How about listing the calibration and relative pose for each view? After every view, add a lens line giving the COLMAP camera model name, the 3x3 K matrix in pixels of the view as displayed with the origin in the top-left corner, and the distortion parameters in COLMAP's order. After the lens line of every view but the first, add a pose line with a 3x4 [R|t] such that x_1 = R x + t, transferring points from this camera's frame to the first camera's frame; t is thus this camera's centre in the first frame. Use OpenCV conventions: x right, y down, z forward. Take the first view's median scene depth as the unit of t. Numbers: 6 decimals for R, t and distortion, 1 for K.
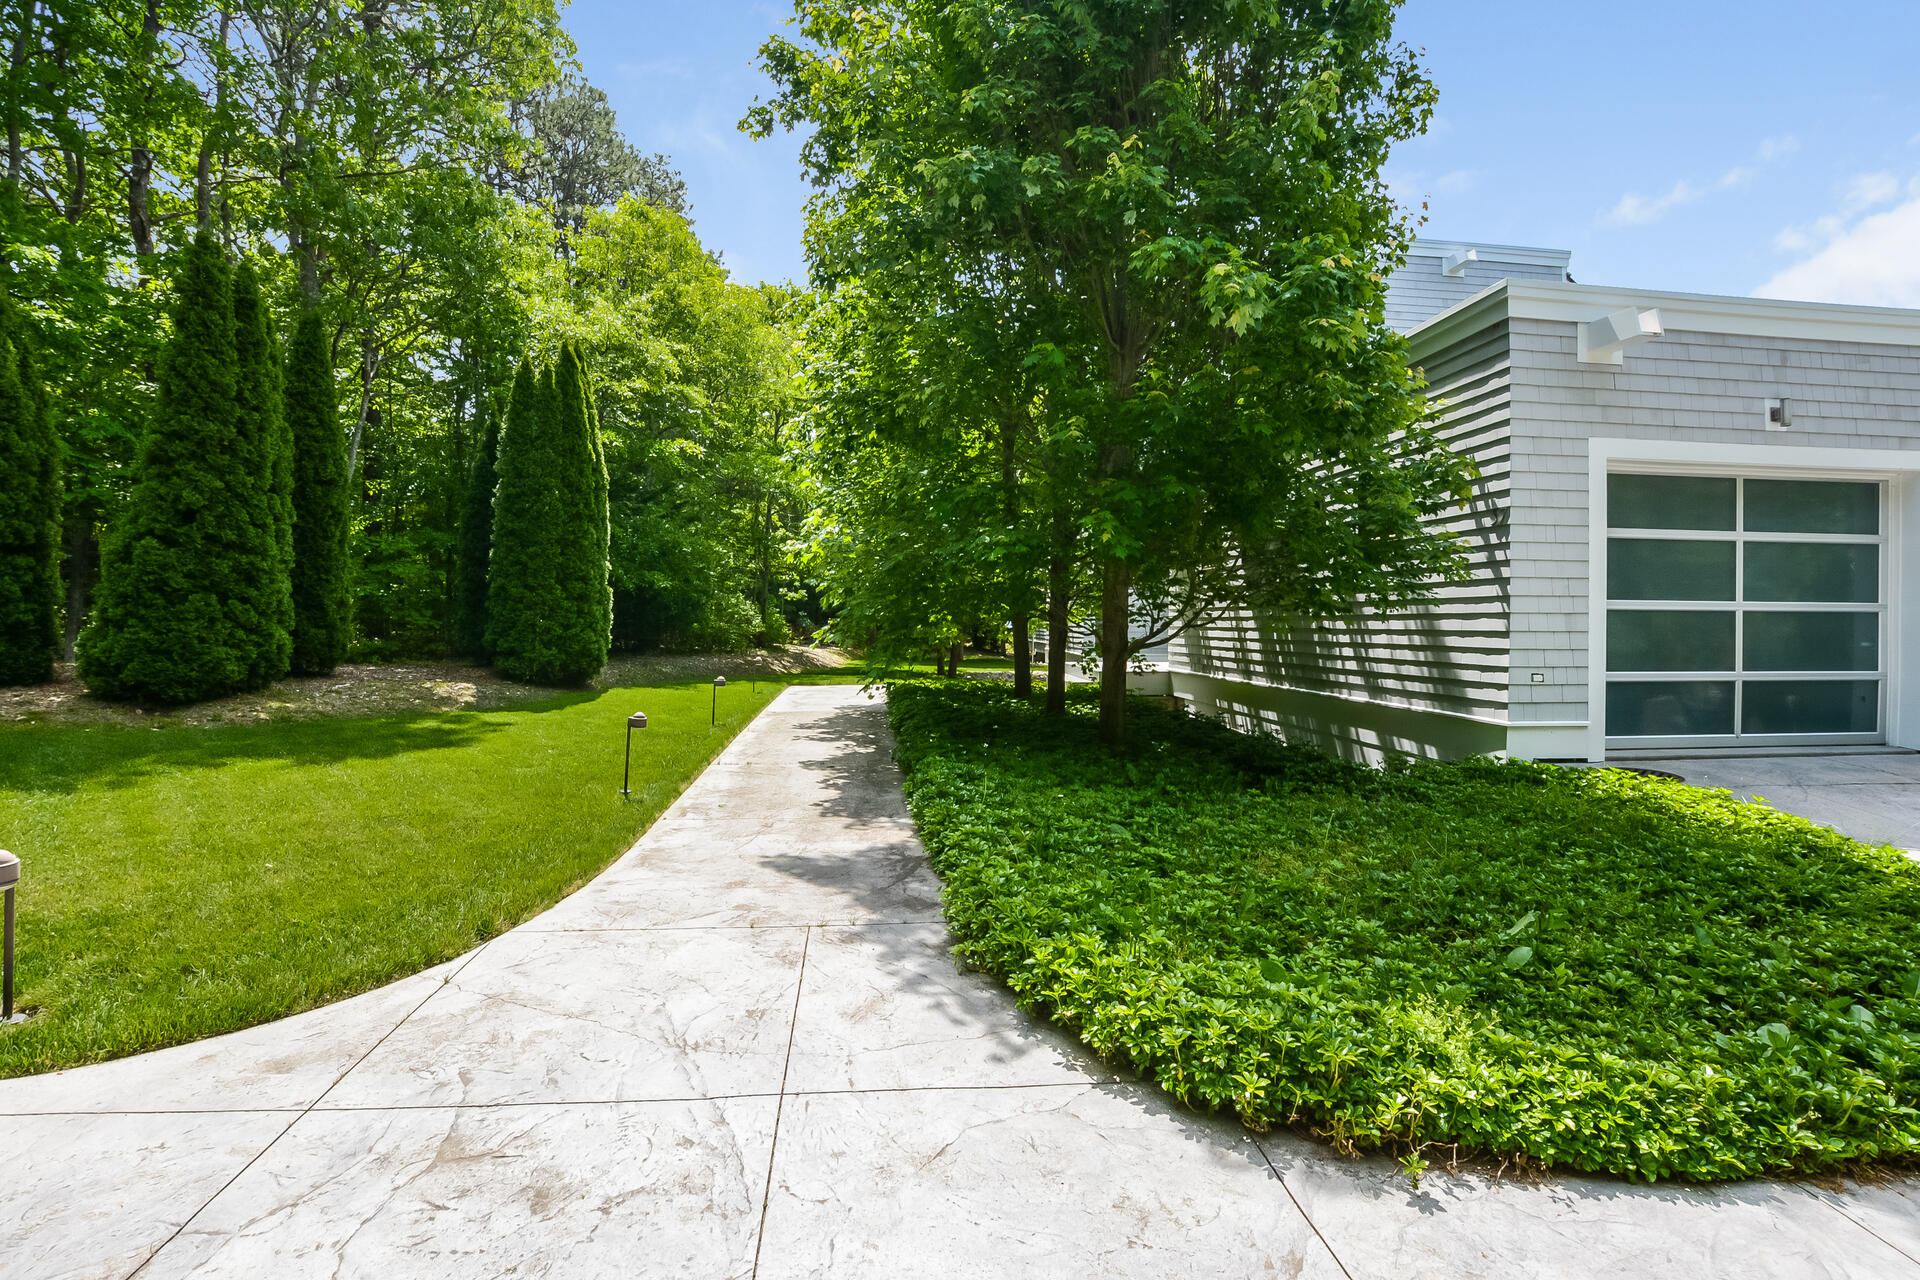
lens RADIAL K [[859.4, 0, 962.1], [0, 859.4, 622.7], [0, 0, 1]] dist [-0.019317, 0.000297]
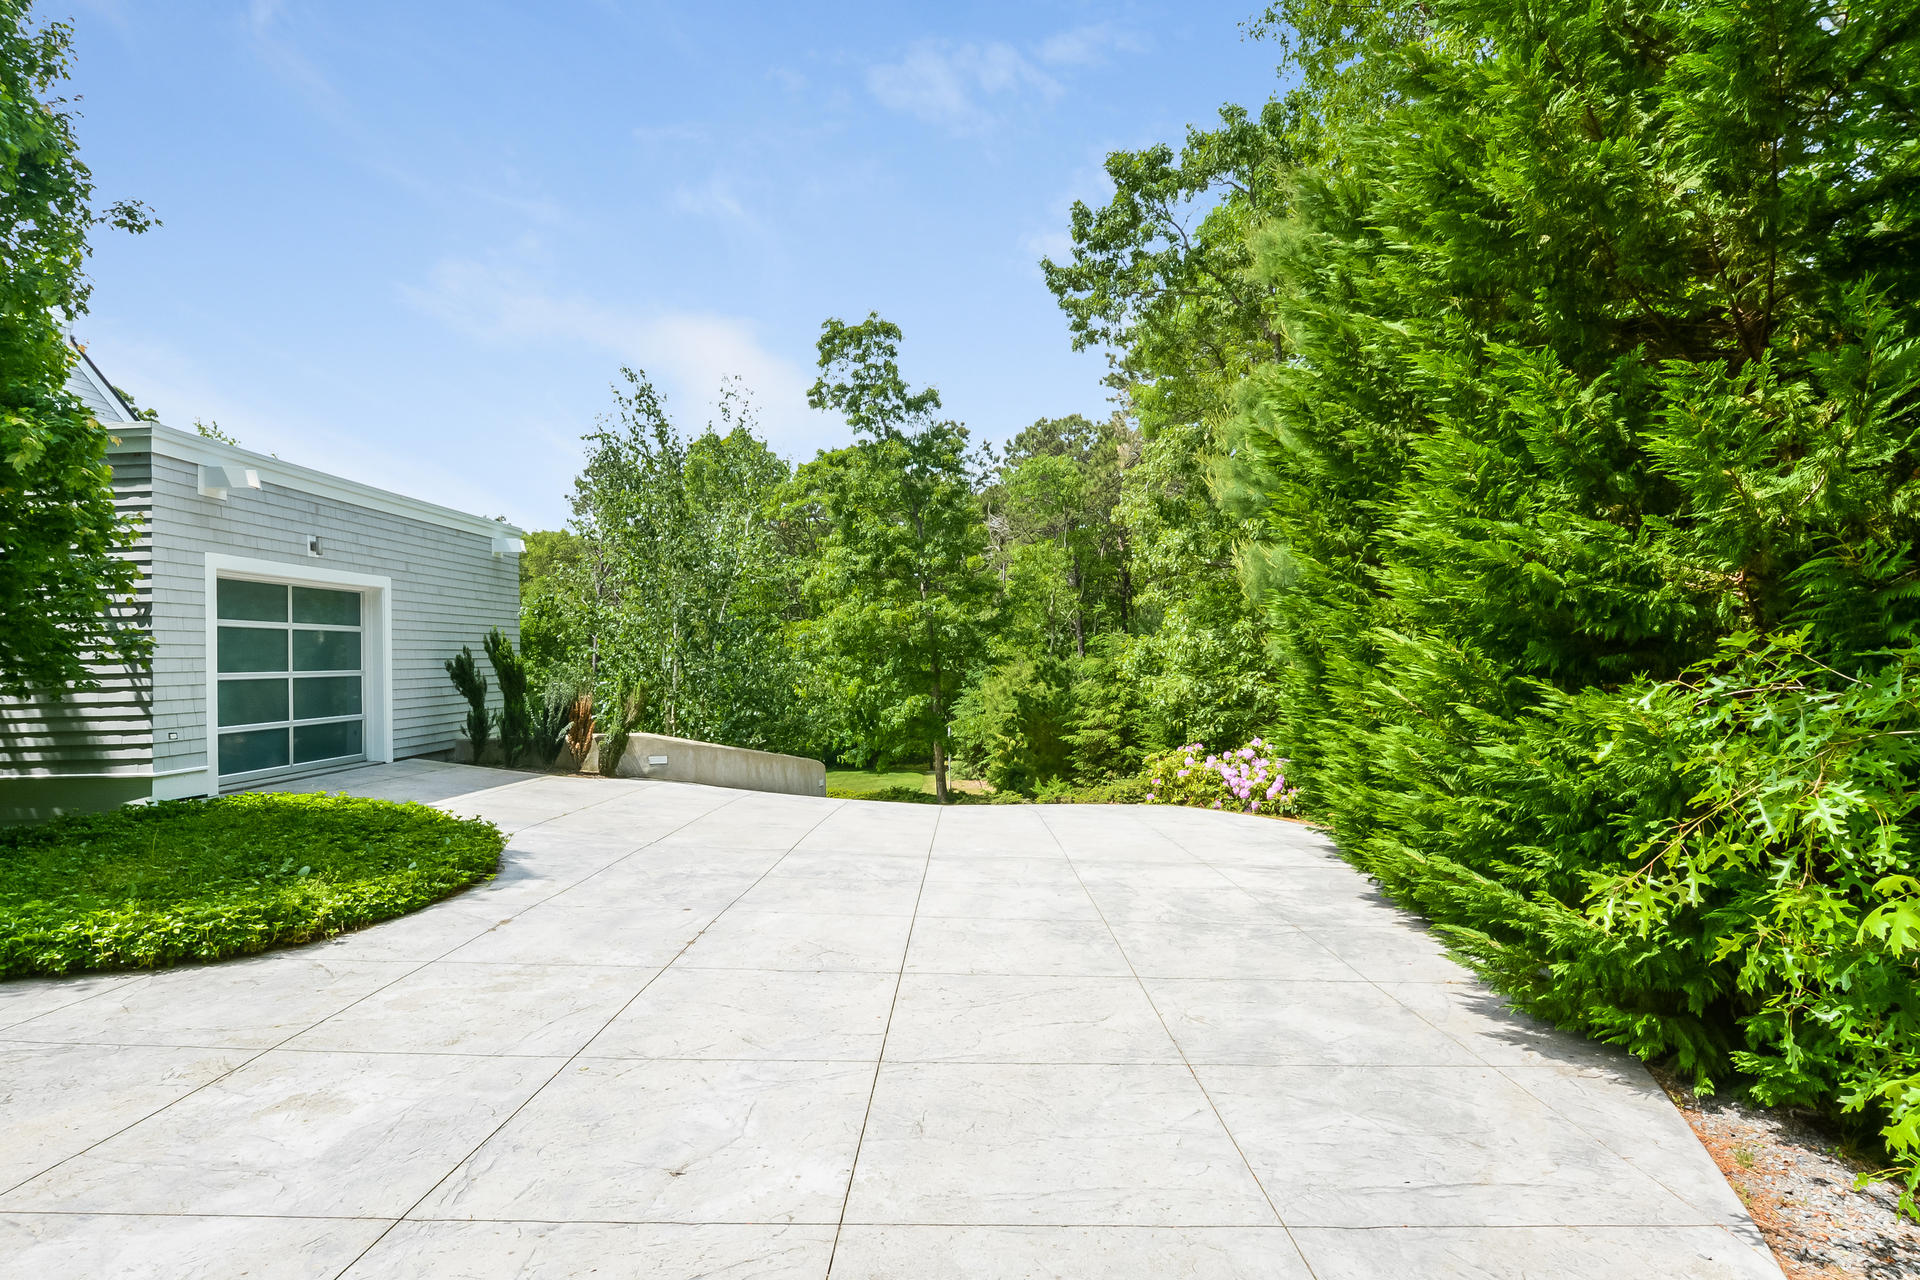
lens RADIAL K [[1043.1, 0, 961.1], [0, 1043.1, 637.6], [0, 0, 1]] dist [0.001109, 0.000705]
pose [[0.136629, 0.008625, 0.990585, -0.710531], [0.028003, 0.999529, -0.012565, -0.029842], [-0.990226, 0.029456, 0.136323, -0.385154]]
